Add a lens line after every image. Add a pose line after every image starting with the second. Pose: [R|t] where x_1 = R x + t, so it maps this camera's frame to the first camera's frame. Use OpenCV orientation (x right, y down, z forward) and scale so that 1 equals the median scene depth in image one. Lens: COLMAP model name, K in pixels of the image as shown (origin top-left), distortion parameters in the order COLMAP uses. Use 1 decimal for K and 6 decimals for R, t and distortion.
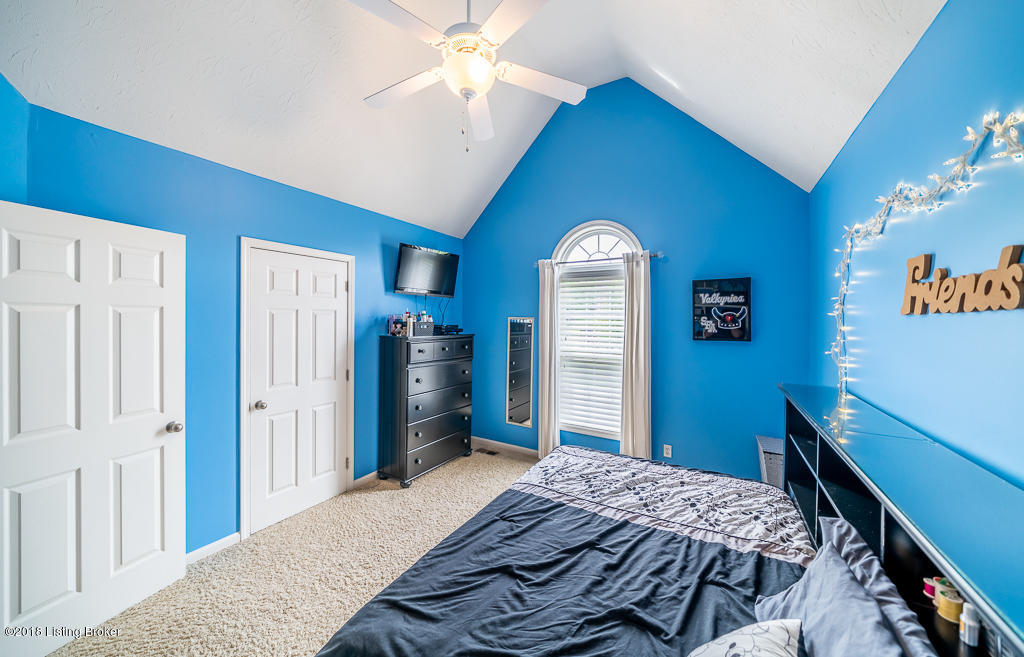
lens RADIAL K [[348.7, 0, 512.0], [0, 348.7, 328.5], [0, 0, 1]] dist [-0.000348, -0.000023]
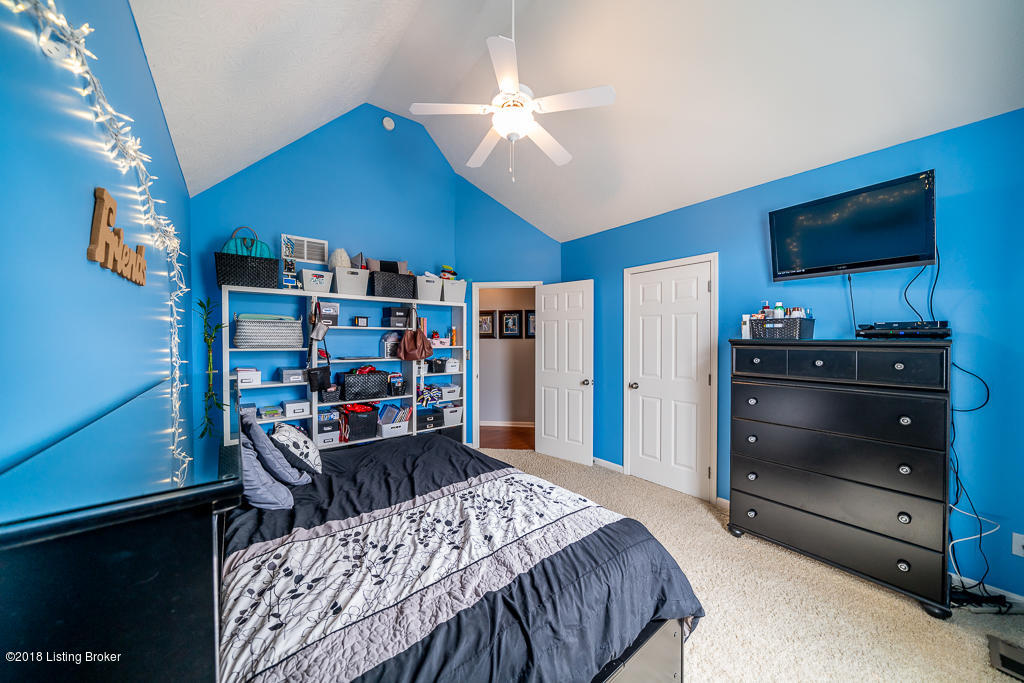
lens RADIAL K [[349.5, 0, 510.4], [0, 349.5, 340.3], [0, 0, 1]] dist [-0.005474, 0.000036]
pose [[-0.359162, -0.005987, -0.933256, 0.935244], [-0.030882, 0.999508, 0.005472, 0.058074], [0.932764, 0.030786, -0.359170, 1.267875]]
